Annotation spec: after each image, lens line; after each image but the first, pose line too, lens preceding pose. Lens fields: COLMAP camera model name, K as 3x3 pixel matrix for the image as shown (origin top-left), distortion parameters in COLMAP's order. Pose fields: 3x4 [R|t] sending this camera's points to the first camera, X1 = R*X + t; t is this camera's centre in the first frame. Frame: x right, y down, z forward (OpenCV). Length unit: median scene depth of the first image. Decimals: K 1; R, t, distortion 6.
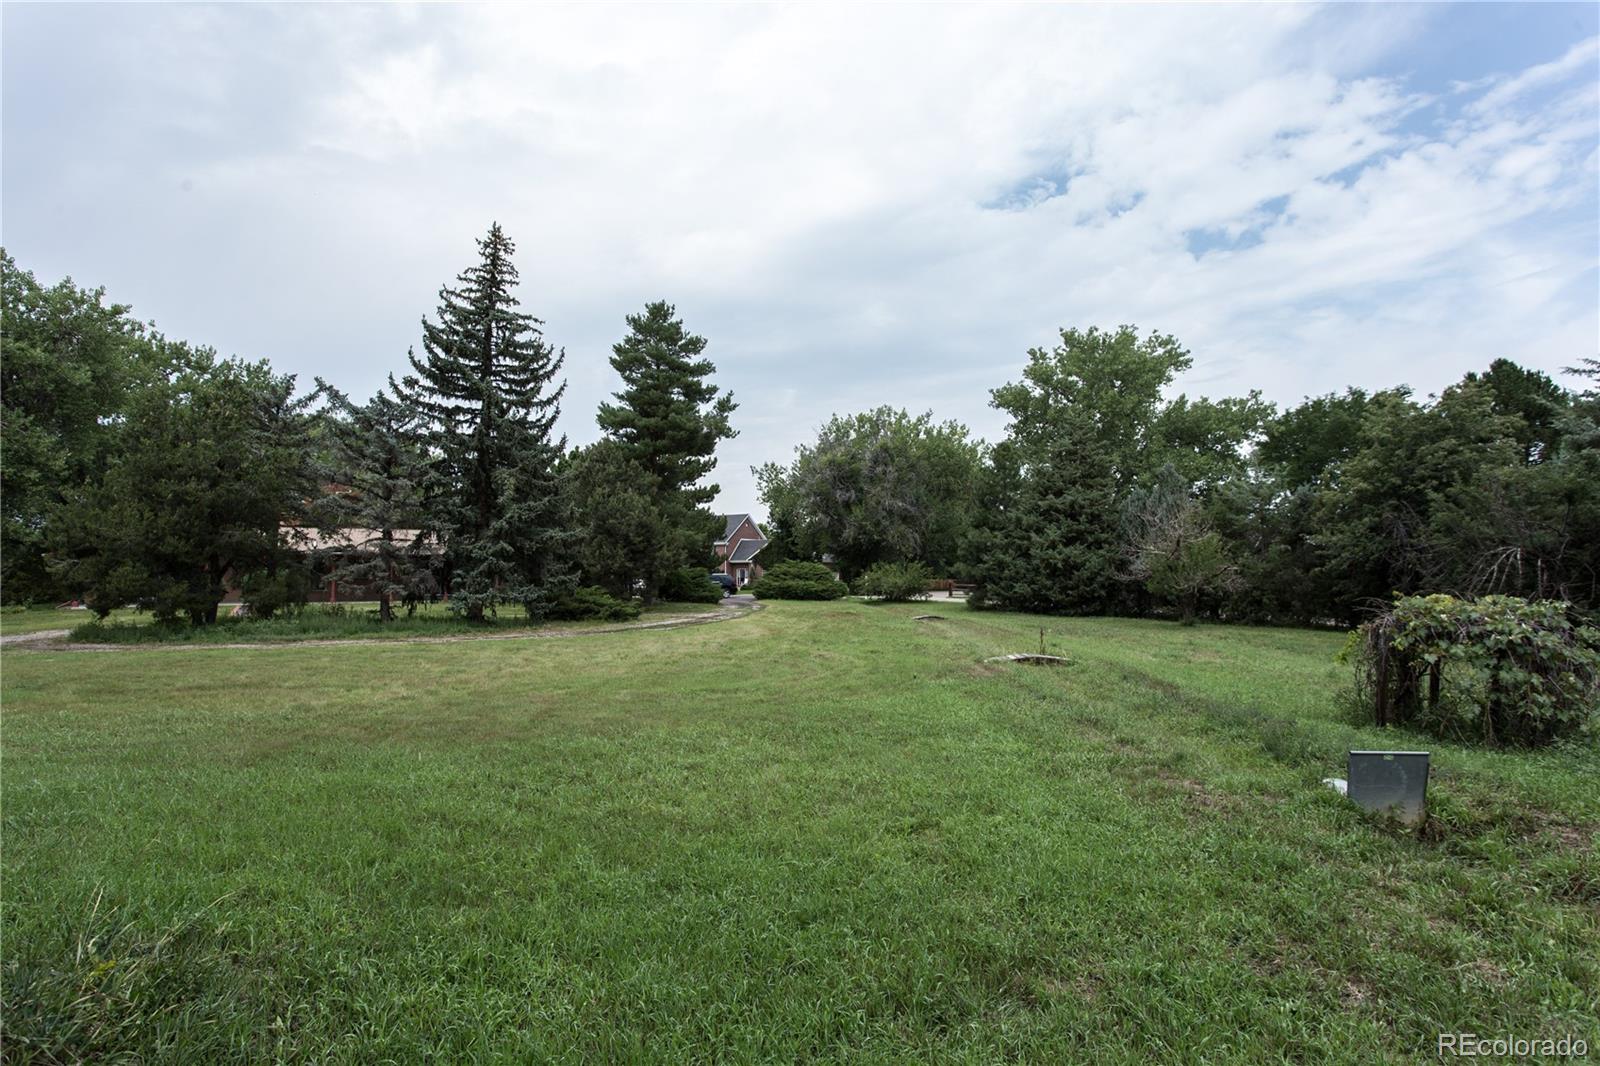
lens RADIAL K [[926.2, 0, 800.0], [0, 926.2, 533.0], [0, 0, 1]] dist [0.007082, 0.003788]
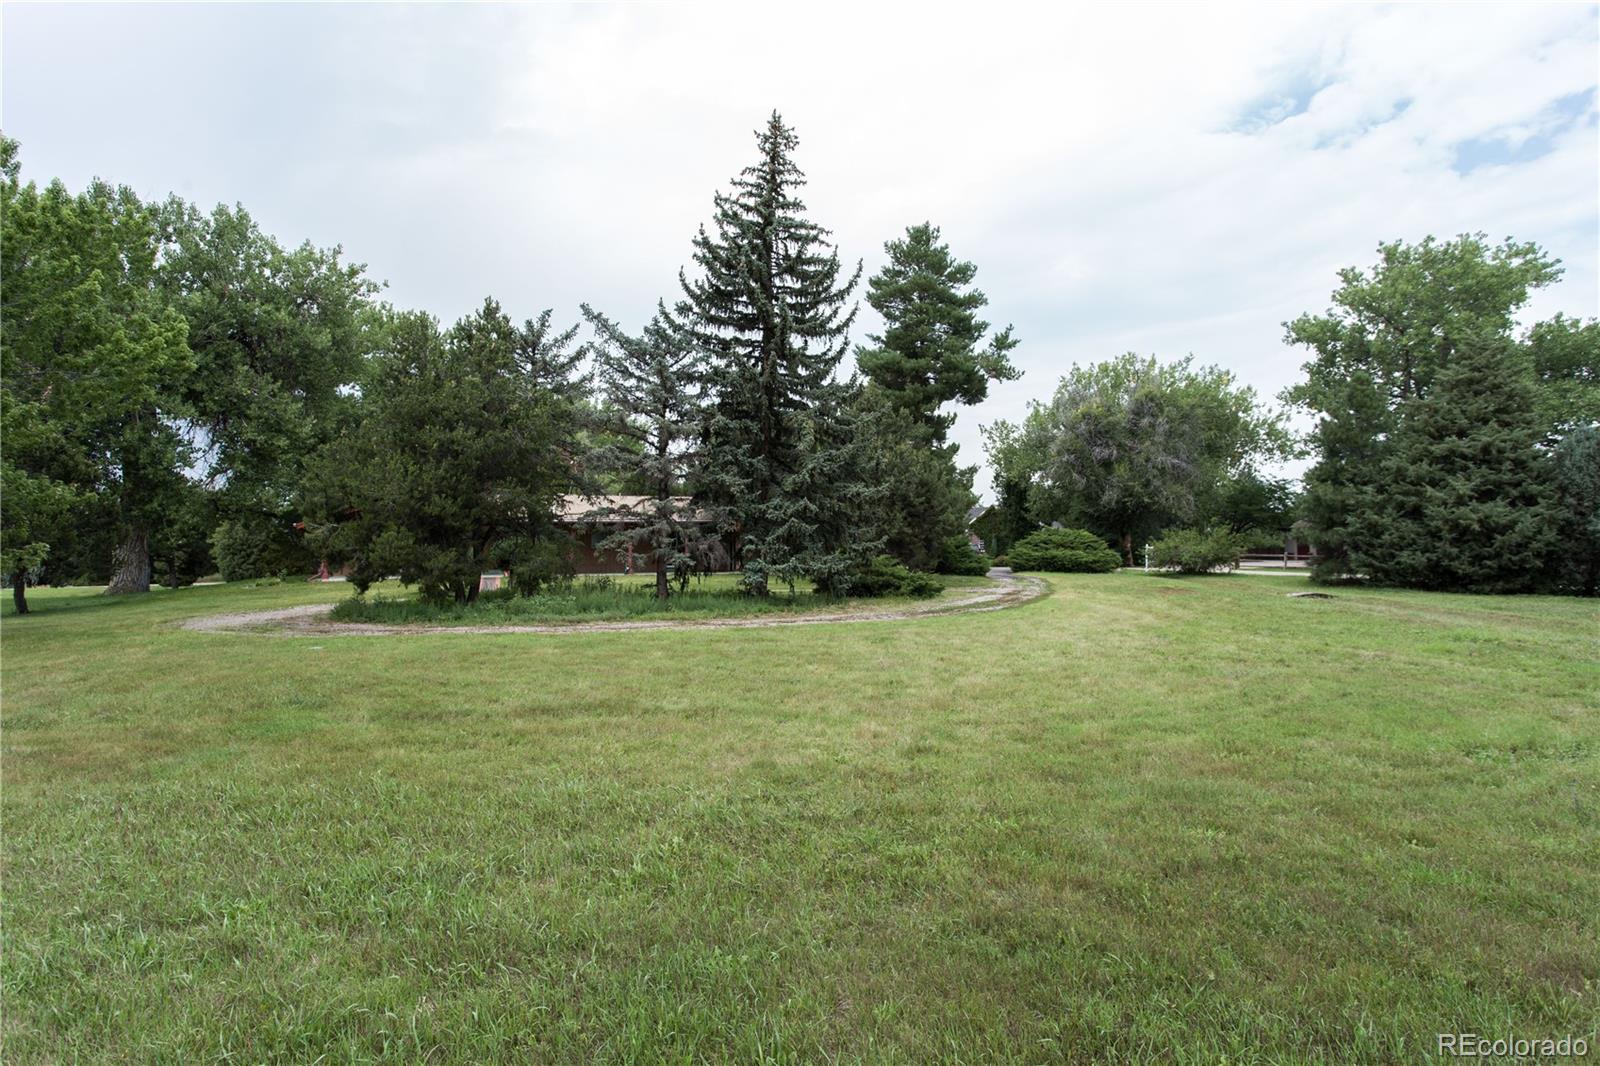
lens RADIAL K [[926.2, 0, 800.0], [0, 926.2, 533.0], [0, 0, 1]] dist [0.007082, 0.003788]
pose [[0.984518, -0.006837, -0.175149, -0.129202], [0.011990, 0.999525, 0.028379, 0.010943], [0.174871, -0.030040, 0.984133, 0.146976]]
